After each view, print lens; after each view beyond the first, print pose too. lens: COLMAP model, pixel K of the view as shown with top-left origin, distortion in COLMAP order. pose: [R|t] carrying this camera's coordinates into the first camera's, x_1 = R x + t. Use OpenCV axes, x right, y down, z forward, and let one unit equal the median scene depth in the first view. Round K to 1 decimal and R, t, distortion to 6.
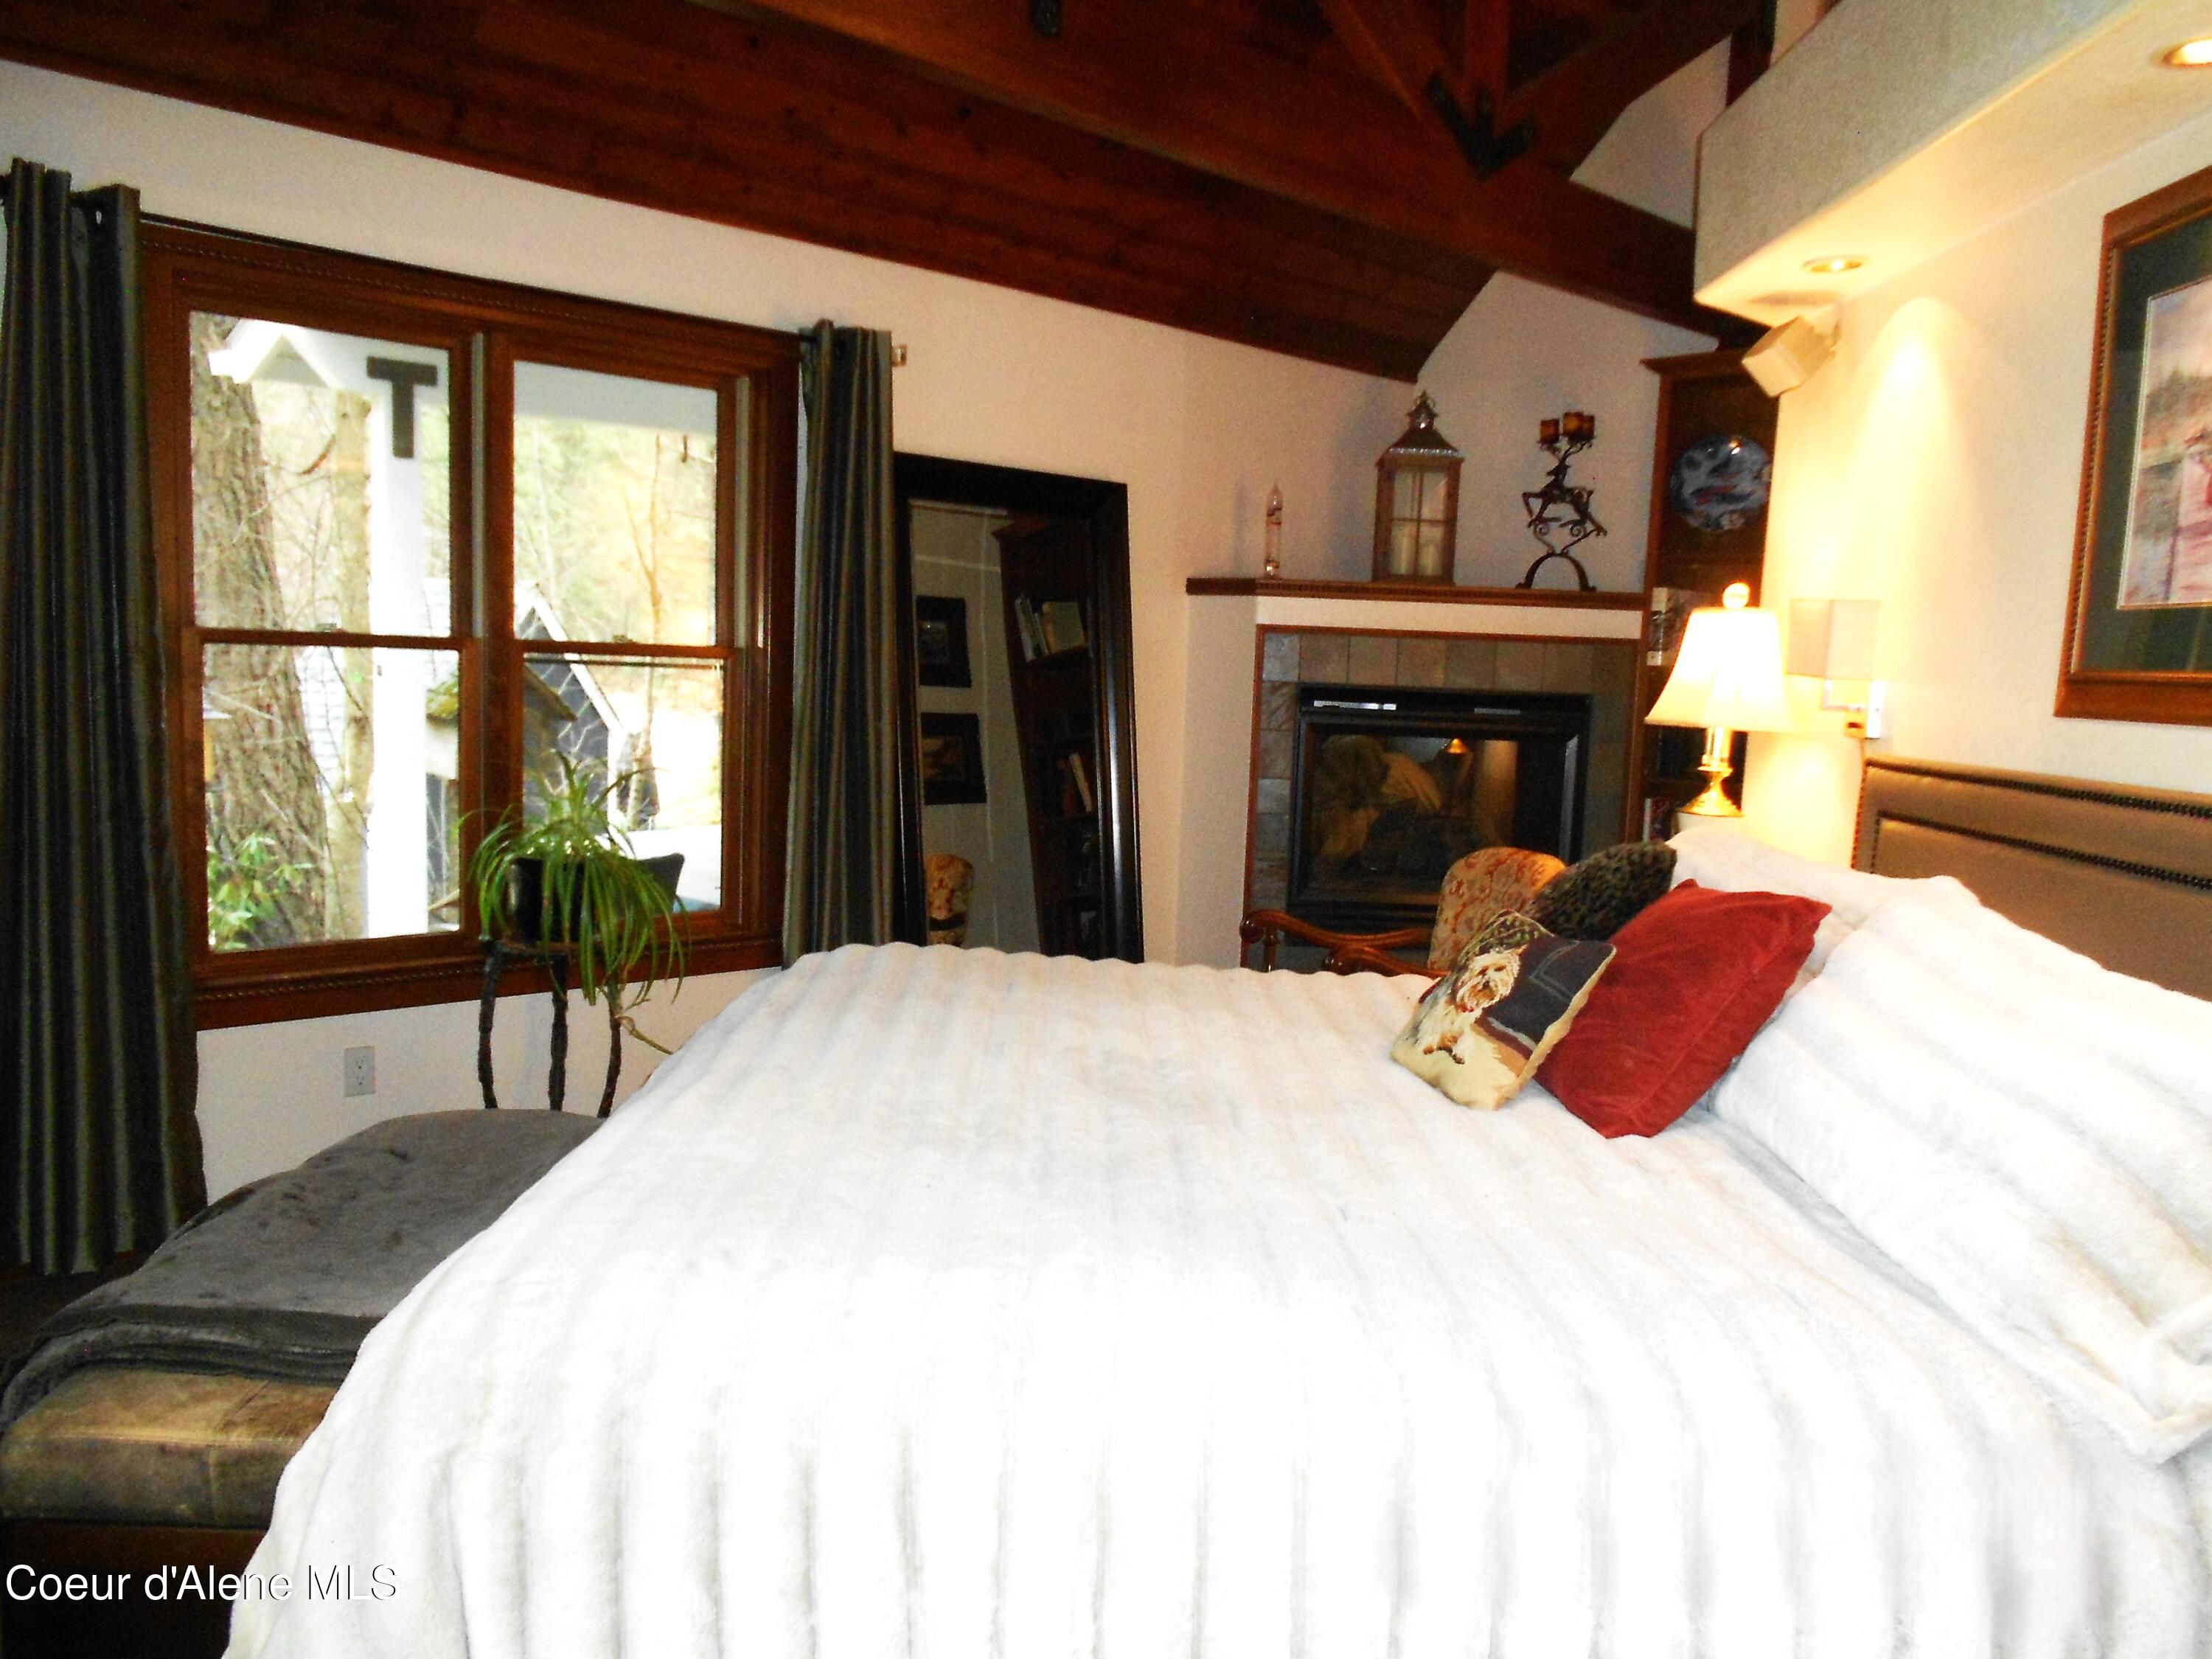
lens RADIAL K [[1708.8, 0, 1126.2], [0, 1708.8, 839.6], [0, 0, 1]] dist [-0.003295, 0.009645]
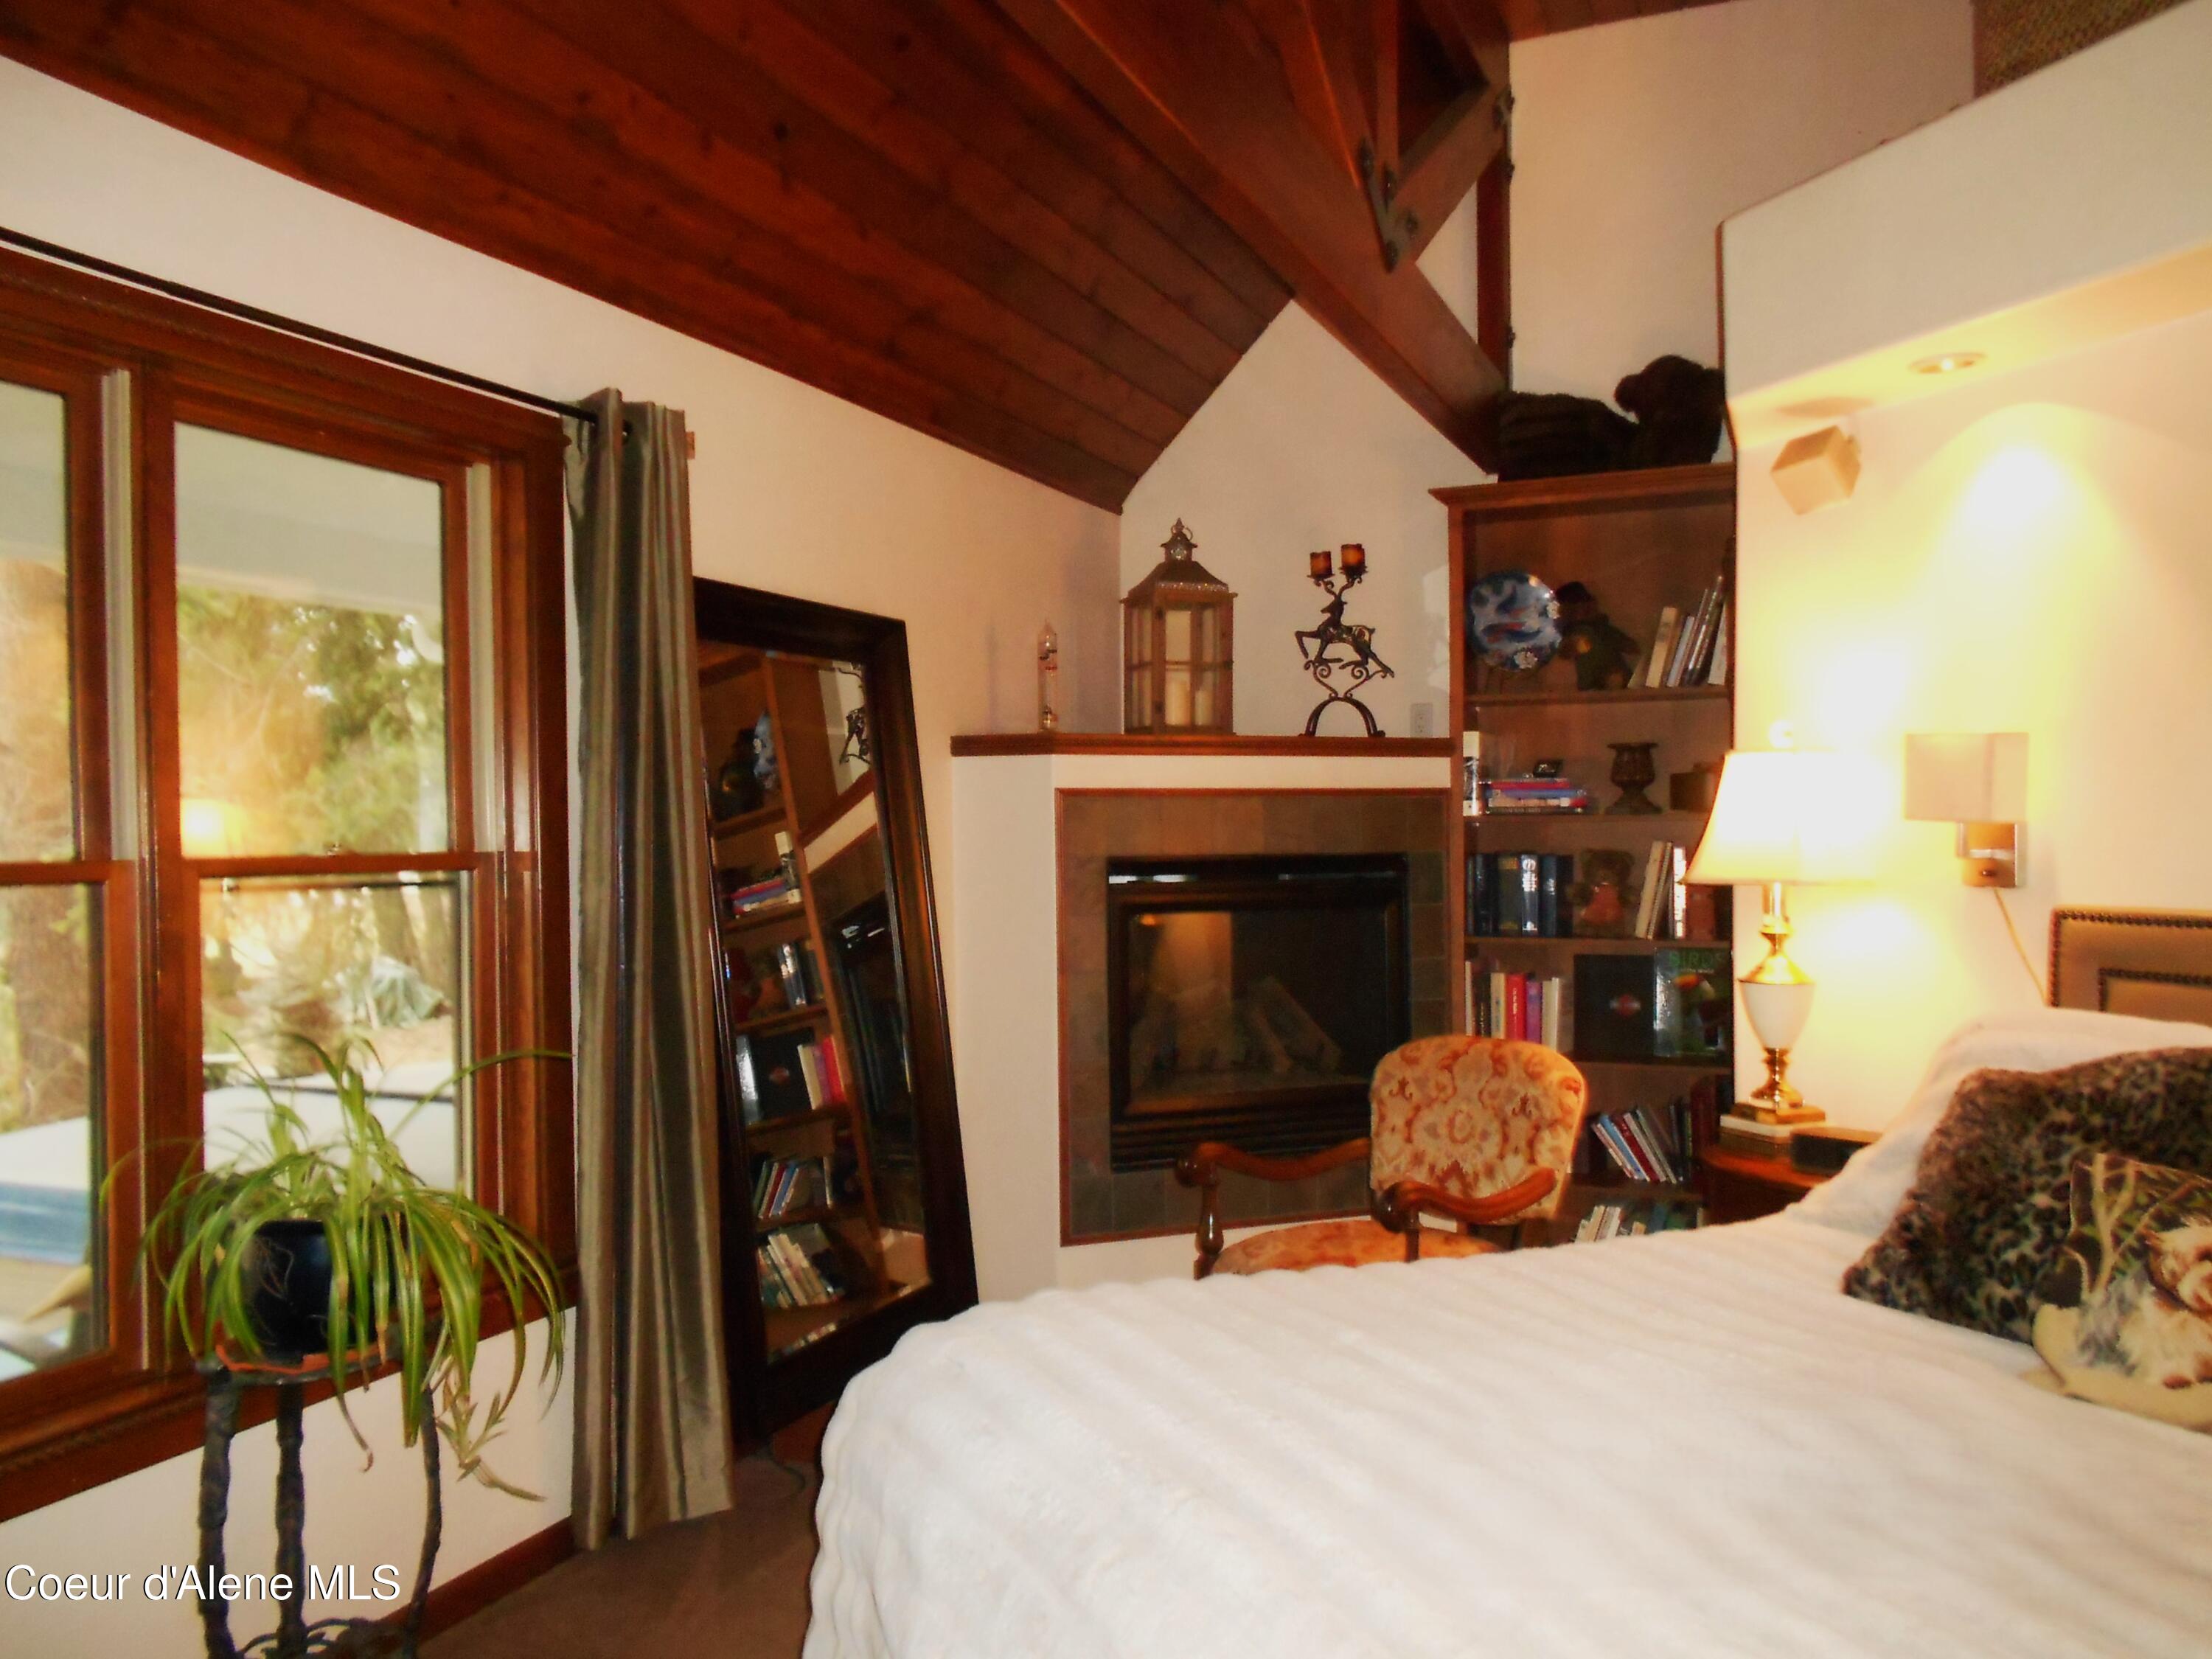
lens RADIAL K [[1708.8, 0, 1093.3], [0, 1708.8, 822.7], [0, 0, 1]] dist [-0.003295, 0.009645]
pose [[0.915503, -0.048293, 0.399401, -0.238012], [0.089554, 0.992324, -0.085288, -0.037631], [-0.392217, 0.113849, 0.912800, 0.241127]]
